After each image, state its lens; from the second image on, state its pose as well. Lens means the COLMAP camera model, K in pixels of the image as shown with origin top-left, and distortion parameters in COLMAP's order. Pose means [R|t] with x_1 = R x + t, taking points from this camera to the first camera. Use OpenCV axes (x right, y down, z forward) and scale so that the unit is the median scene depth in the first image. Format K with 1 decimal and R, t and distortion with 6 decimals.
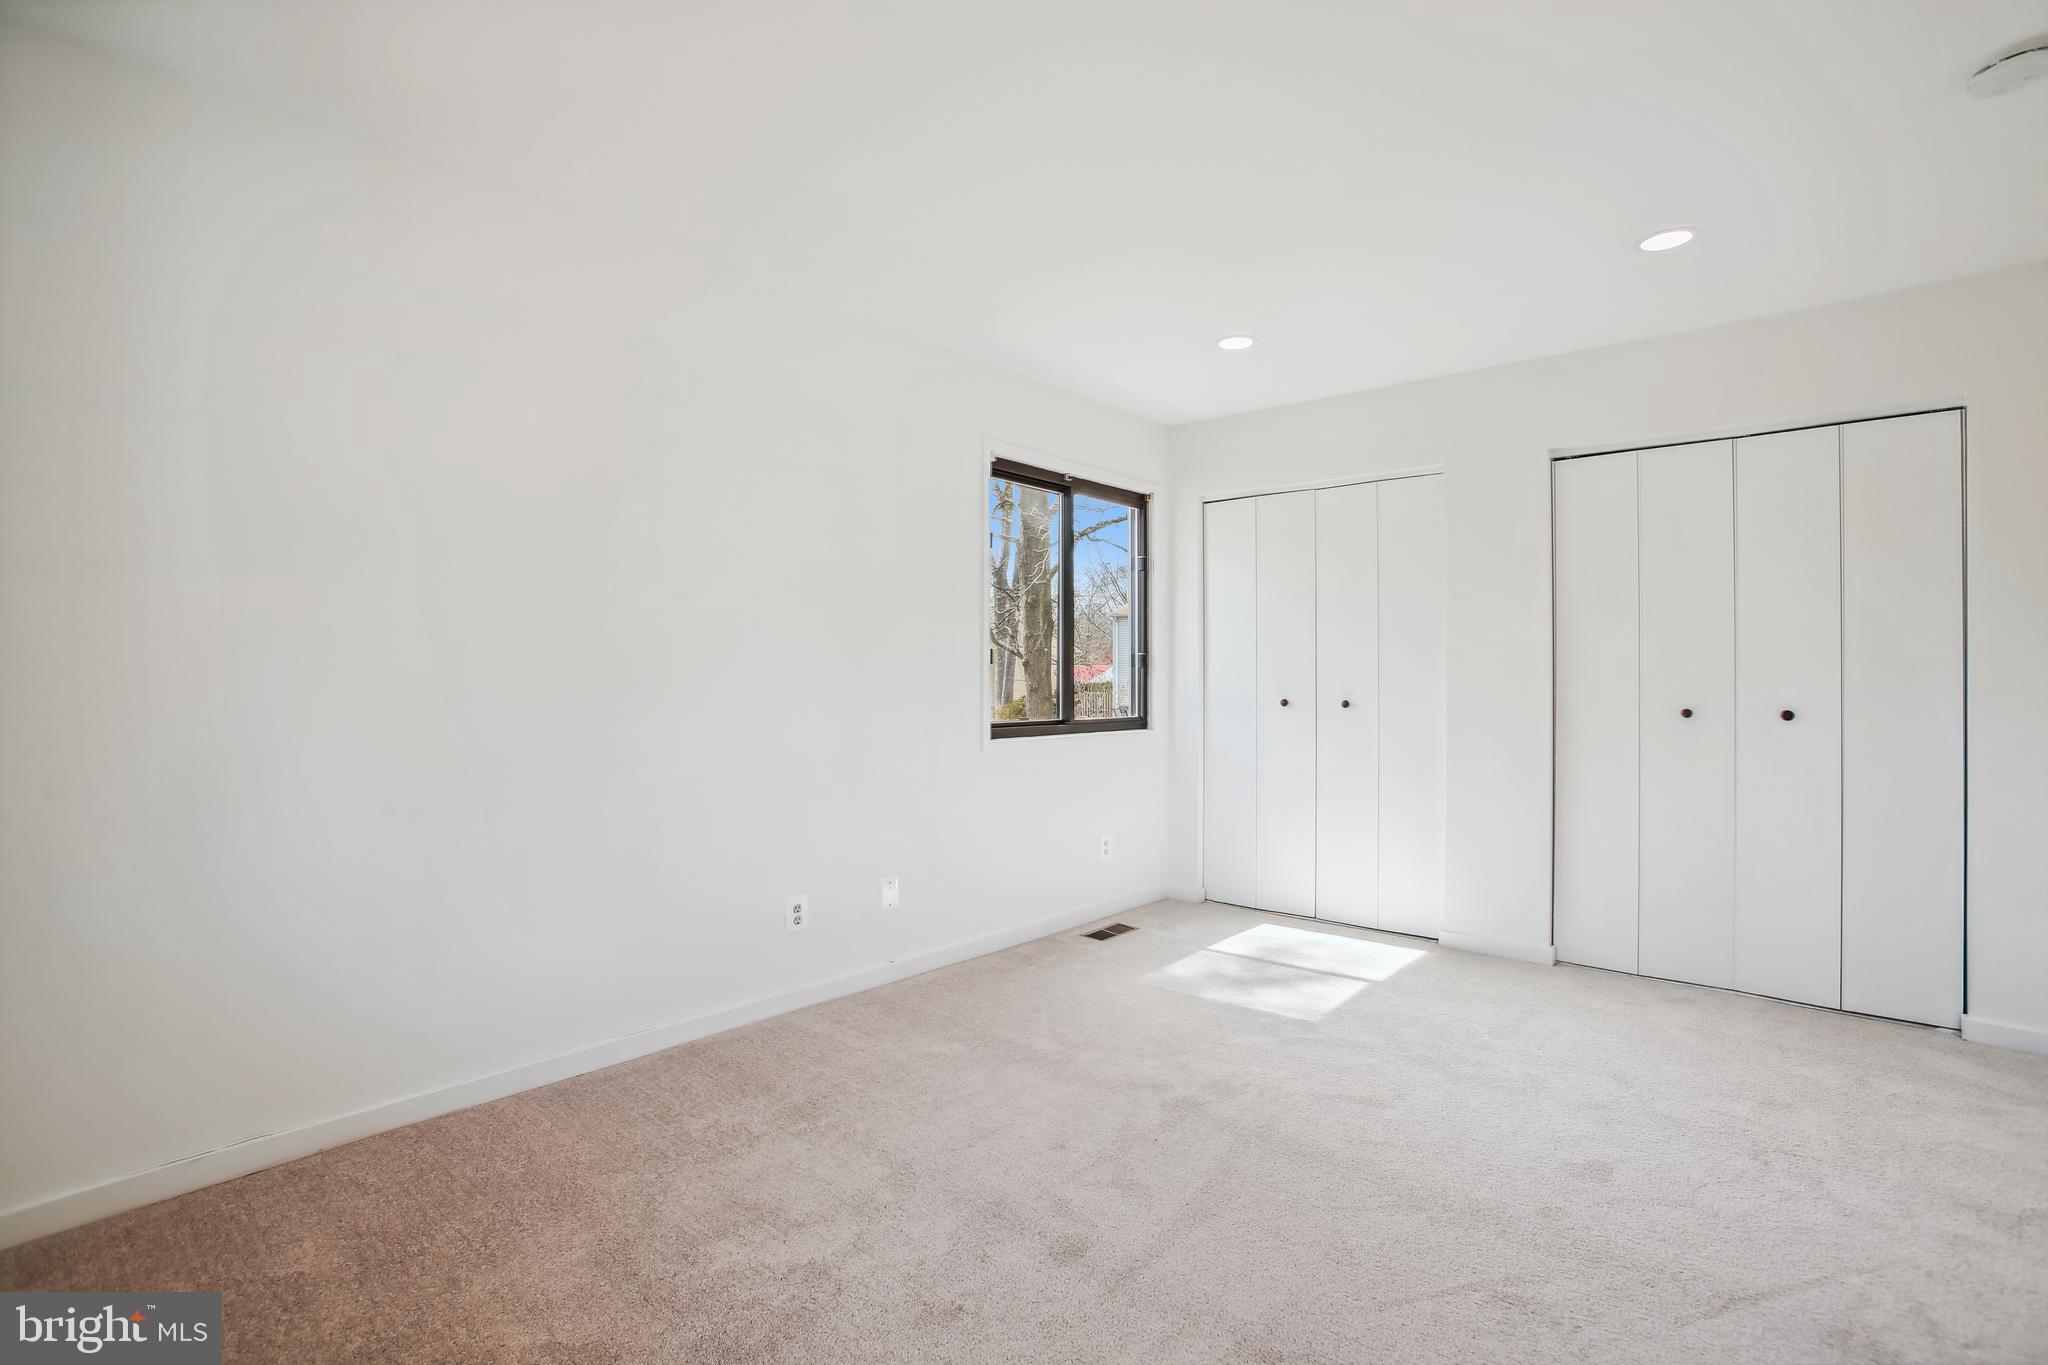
lens RADIAL K [[957.3, 0, 1026.9], [0, 957.3, 673.3], [0, 0, 1]] dist [-0.051686, 0.017430]
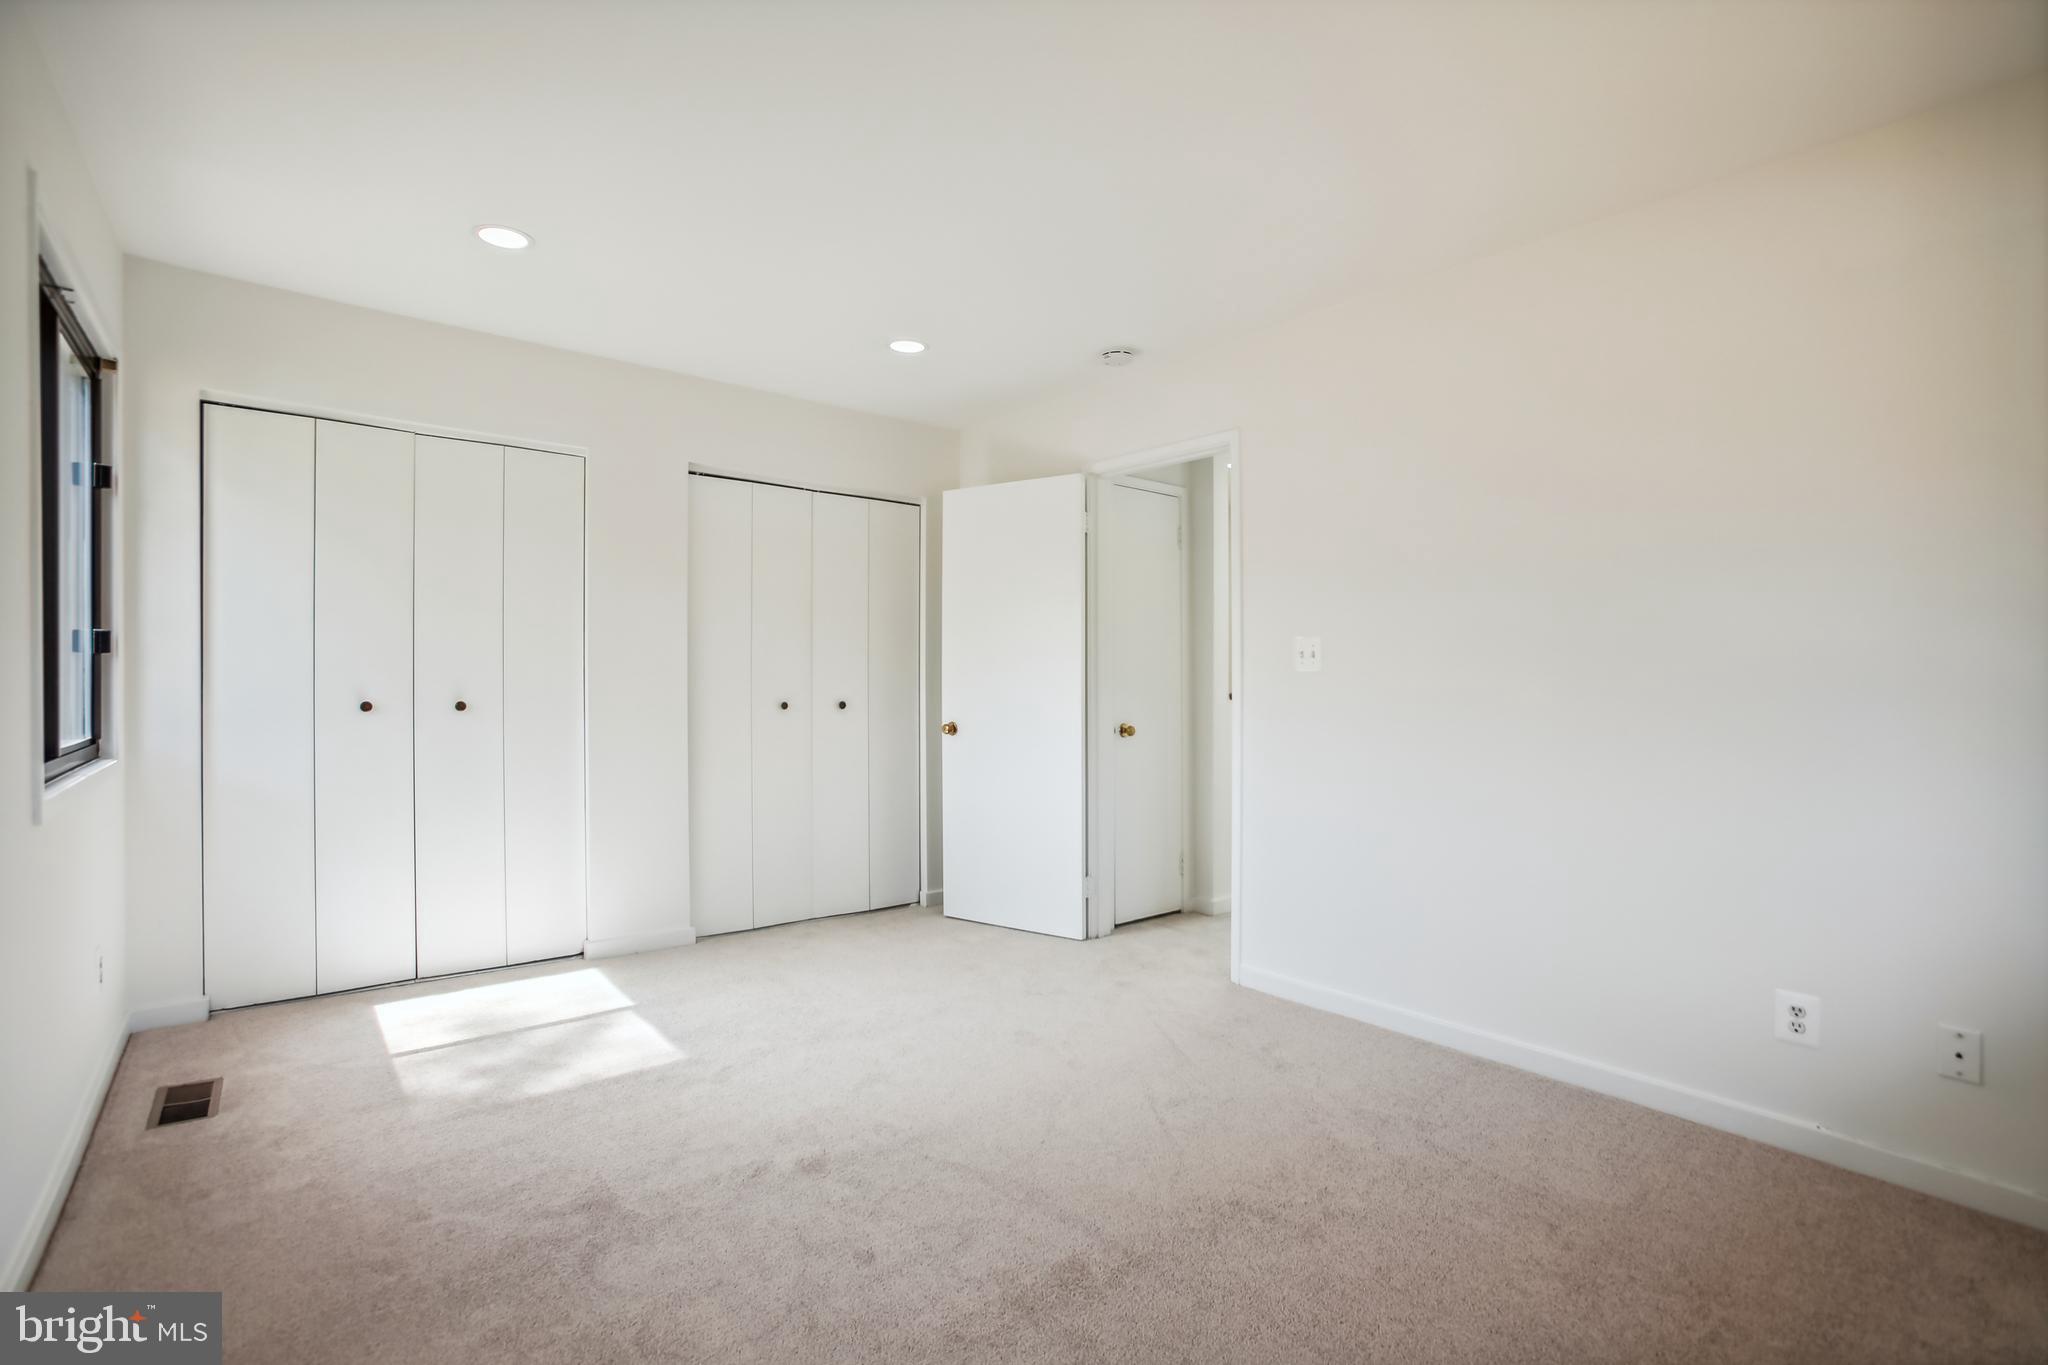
lens RADIAL K [[957.3, 0, 1016.3], [0, 957.3, 682.0], [0, 0, 1]] dist [-0.051686, 0.017430]
pose [[0.171978, -0.007080, 0.985075, -0.453076], [-0.011045, 0.999897, 0.009115, -0.003205], [-0.985039, -0.012447, 0.171882, 0.455714]]
